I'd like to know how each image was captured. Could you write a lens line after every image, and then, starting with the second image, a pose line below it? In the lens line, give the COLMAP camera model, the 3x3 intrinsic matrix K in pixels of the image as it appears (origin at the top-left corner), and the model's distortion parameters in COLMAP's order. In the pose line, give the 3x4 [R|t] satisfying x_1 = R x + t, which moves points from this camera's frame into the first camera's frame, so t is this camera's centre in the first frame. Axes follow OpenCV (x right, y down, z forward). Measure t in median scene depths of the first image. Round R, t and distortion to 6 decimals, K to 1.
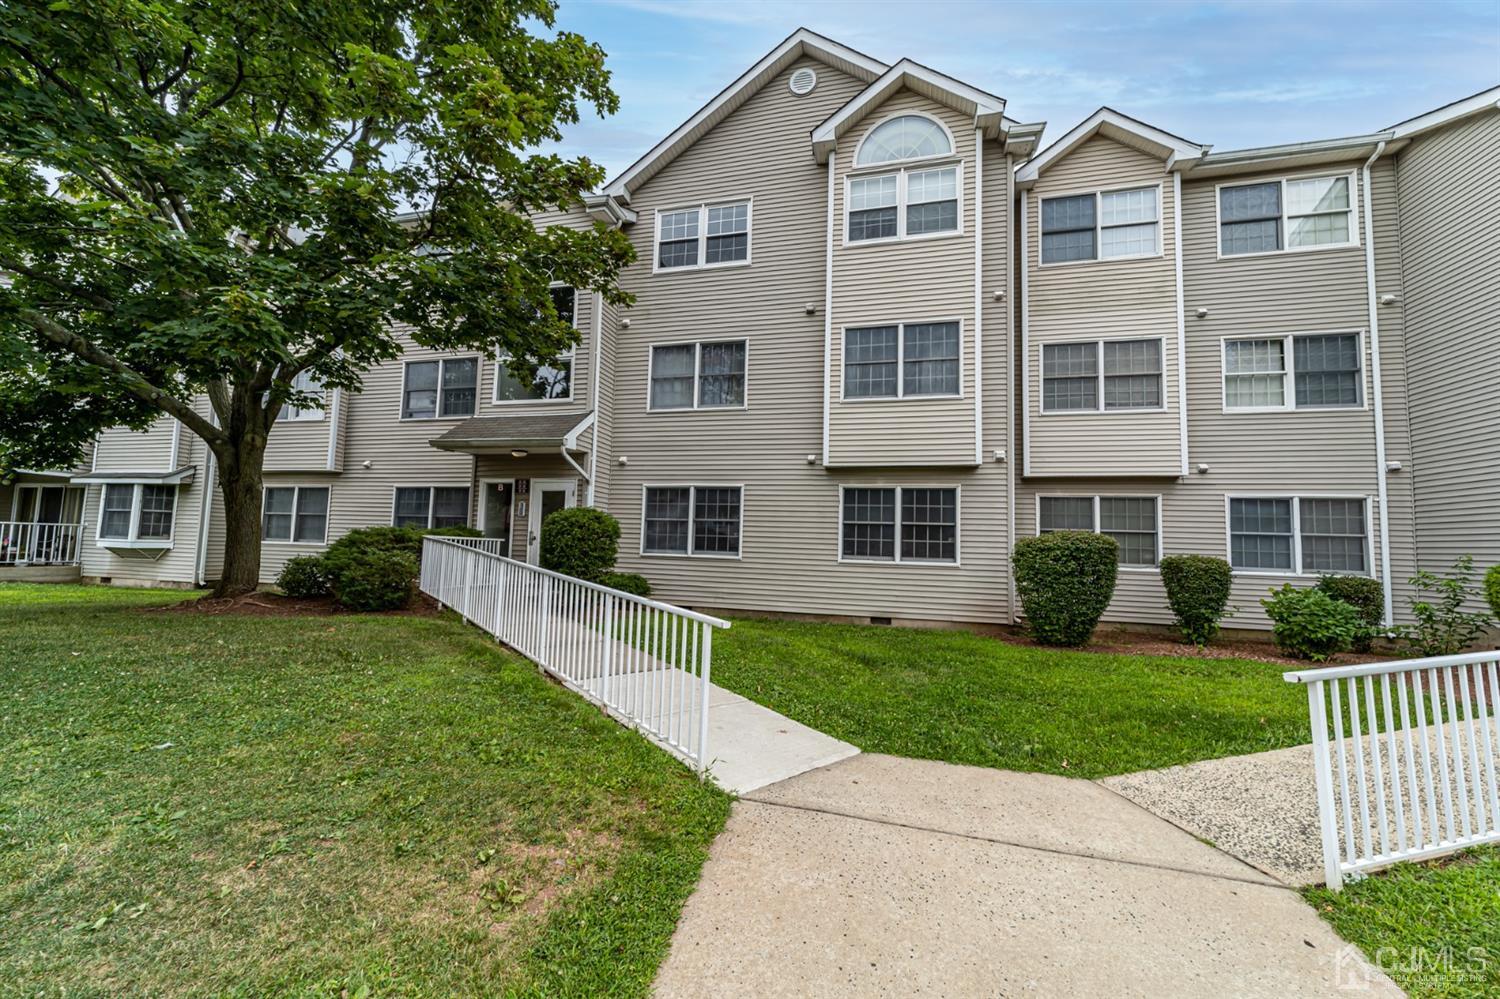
lens RADIAL K [[569.0, 0, 743.9], [0, 569.0, 505.3], [0, 0, 1]] dist [0.001724, 0.000358]
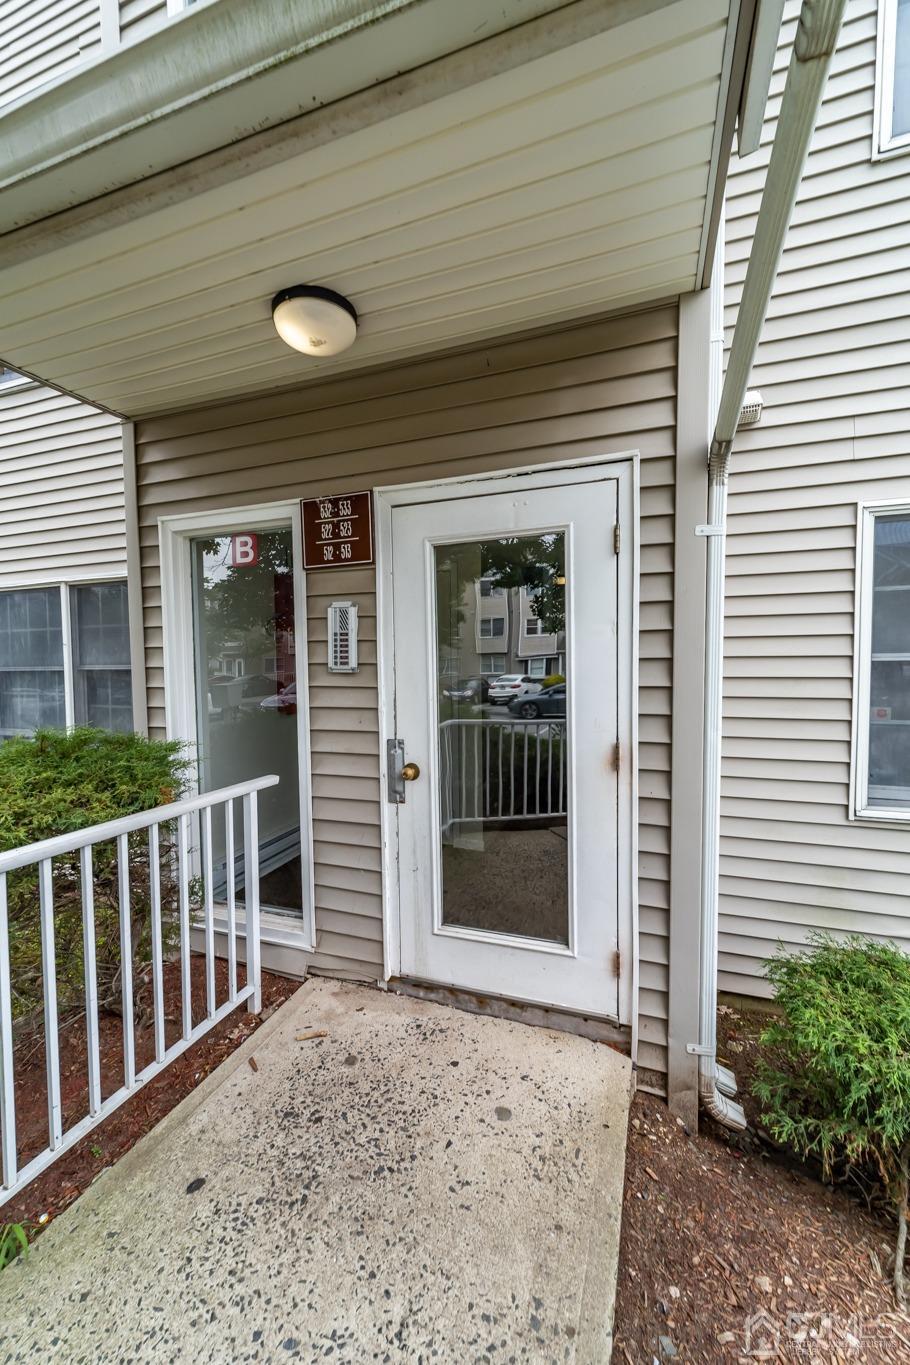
lens RADIAL K [[517.8, 0, 455.0], [0, 517.8, 682.5], [0, 0, 1]] dist [0.001724, 0.000358]
pose [[0.995704, -0.033890, -0.086171, -0.329936], [0.042687, 0.993828, 0.102388, 0.005548], [0.082169, -0.105627, 0.991005, 0.802314]]
